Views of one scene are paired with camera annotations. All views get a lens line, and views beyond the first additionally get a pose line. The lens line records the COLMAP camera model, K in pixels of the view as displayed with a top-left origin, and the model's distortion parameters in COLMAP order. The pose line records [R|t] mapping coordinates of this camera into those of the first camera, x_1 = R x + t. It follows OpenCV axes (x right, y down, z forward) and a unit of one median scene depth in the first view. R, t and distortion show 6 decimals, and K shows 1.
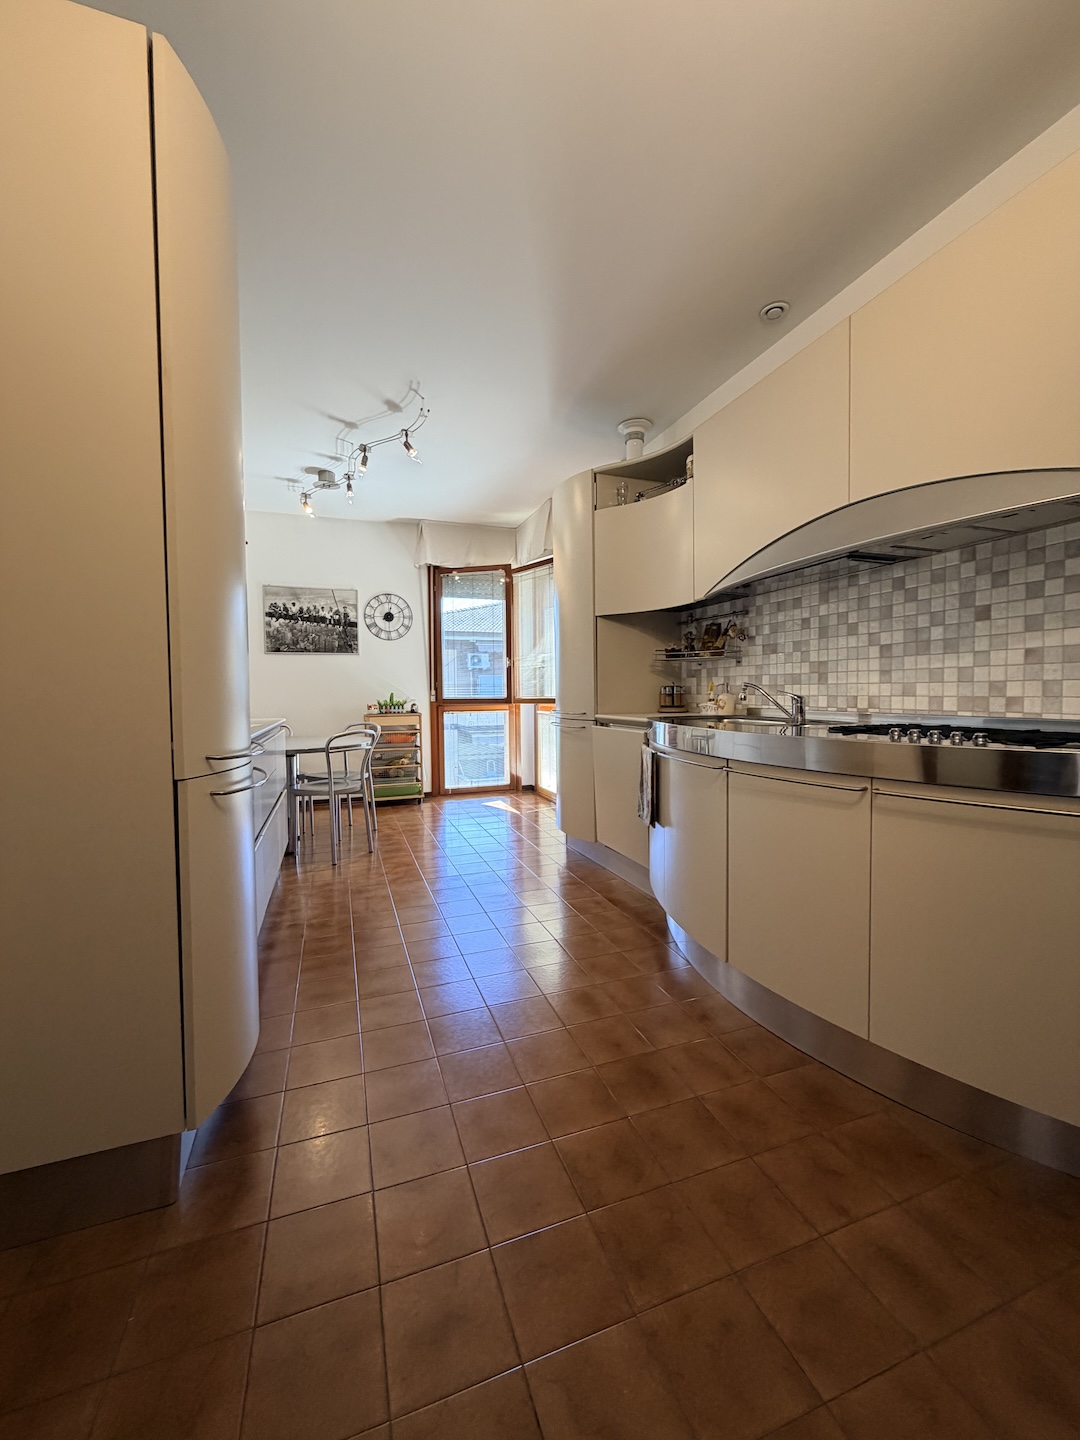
lens RADIAL K [[571.3, 0, 540.0], [0, 571.3, 717.4], [0, 0, 1]] dist [-0.002802, -0.000316]
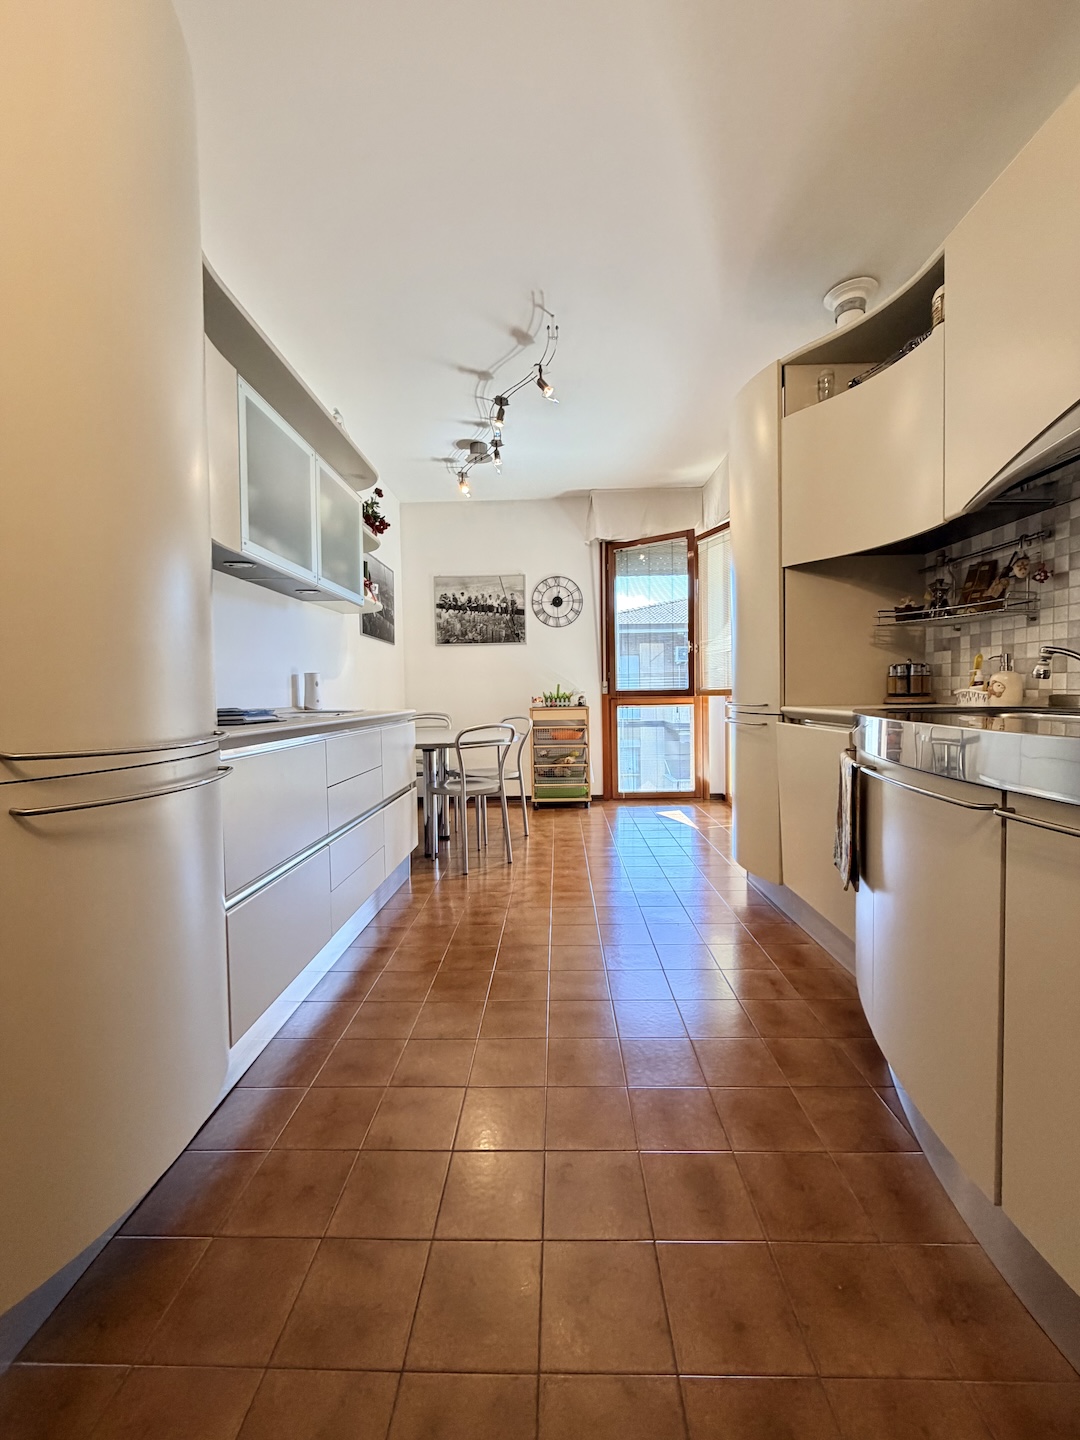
lens RADIAL K [[571.3, 0, 540.0], [0, 571.3, 716.7], [0, 0, 1]] dist [-0.002802, -0.000316]
pose [[0.930913, 0.009530, -0.365118, 0.079448], [-0.008138, 0.999953, 0.005353, 0.006707], [0.365151, -0.002012, 0.930946, 0.234578]]
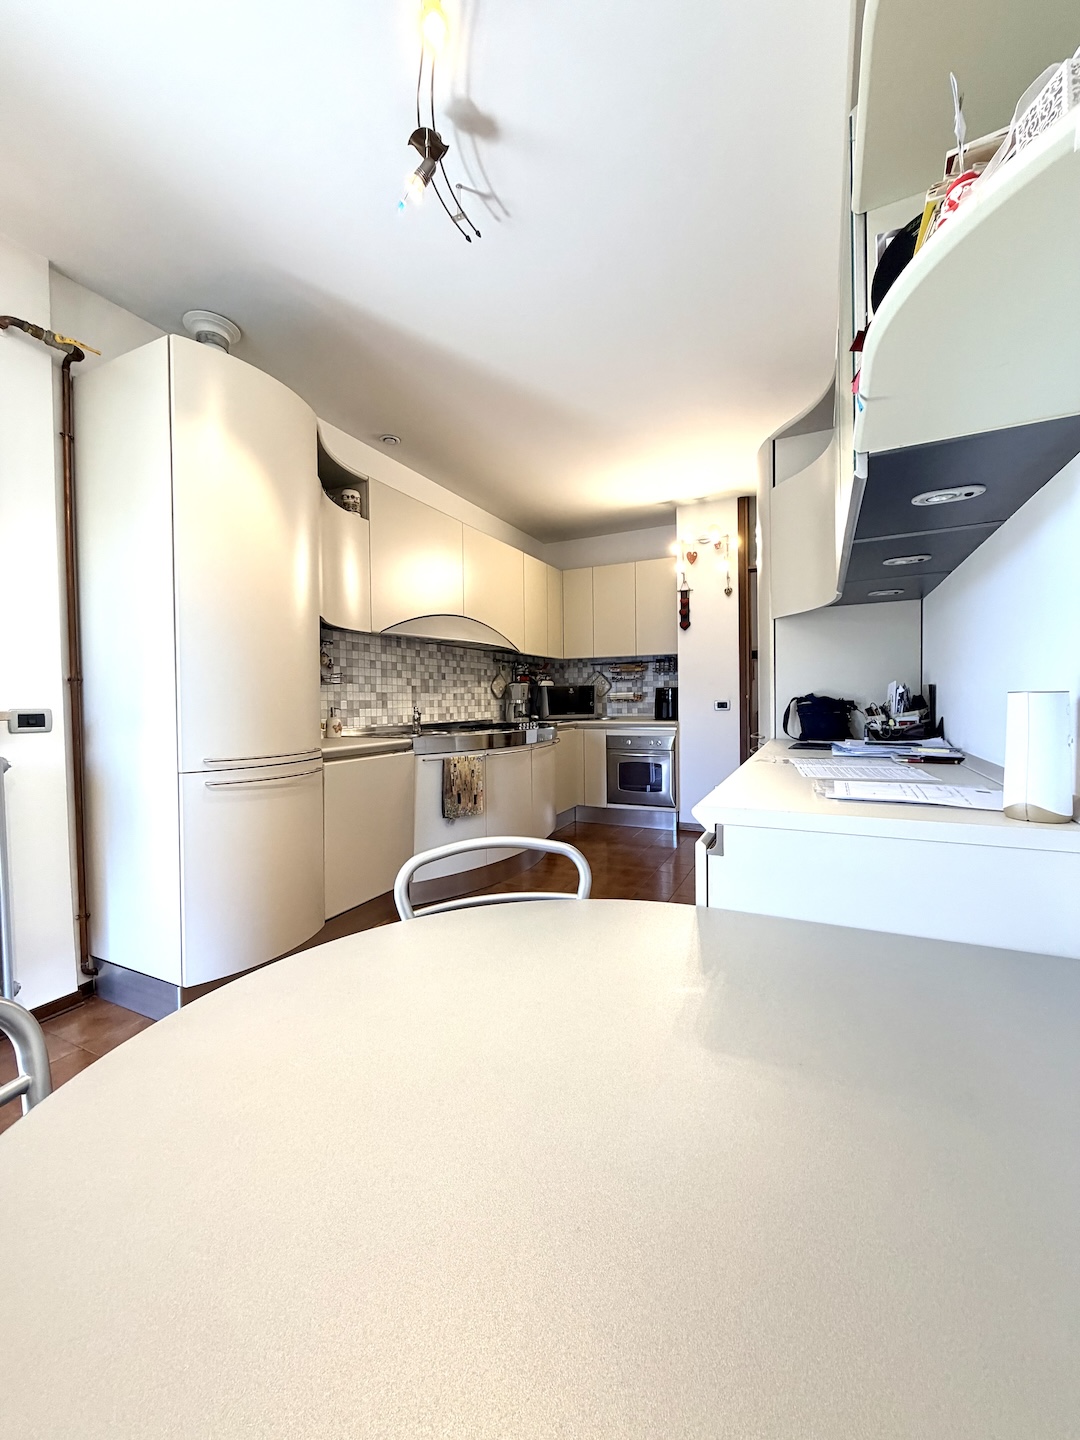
lens RADIAL K [[571.3, 0, 539.5], [0, 571.3, 713.6], [0, 0, 1]] dist [-0.002802, -0.000316]
pose [[-0.696042, 0.004010, 0.717990, -0.647100], [0.054124, 0.997432, 0.046899, -0.071467], [-0.715958, 0.071504, -0.694472, 1.351020]]
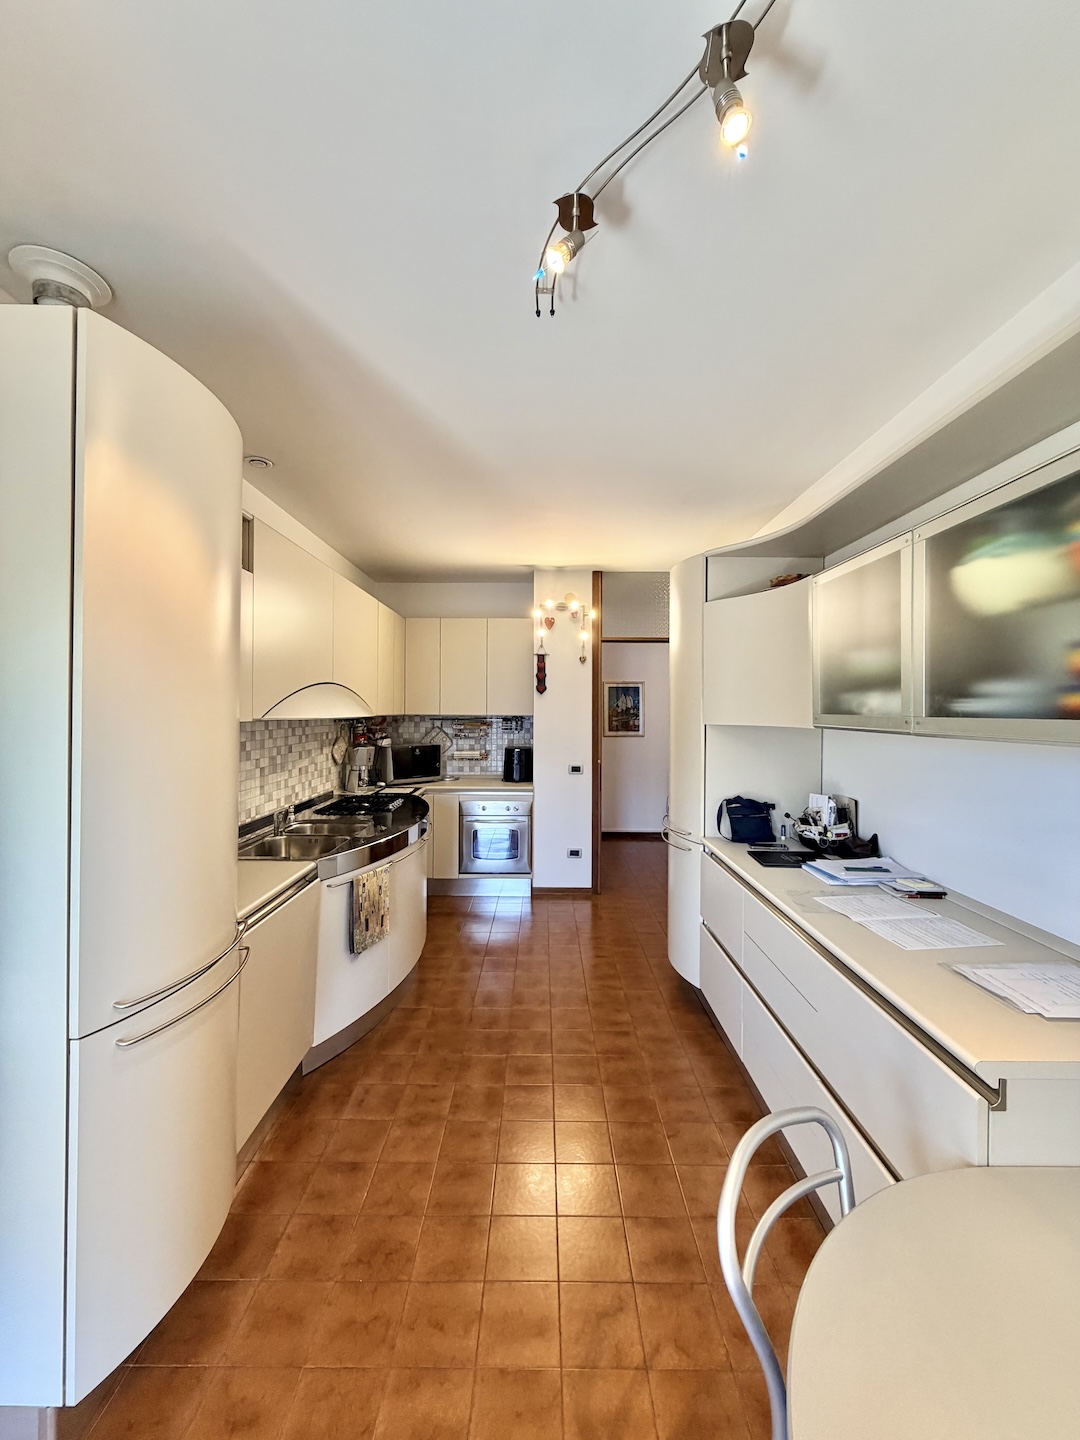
lens RADIAL K [[571.3, 0, 539.8], [0, 571.3, 712.7], [0, 0, 1]] dist [-0.002802, -0.000316]
pose [[-0.940747, 0.006488, 0.339046, -0.350128], [0.022444, 0.998816, 0.043159, -0.211416], [-0.338365, 0.048211, -0.939779, 1.432729]]
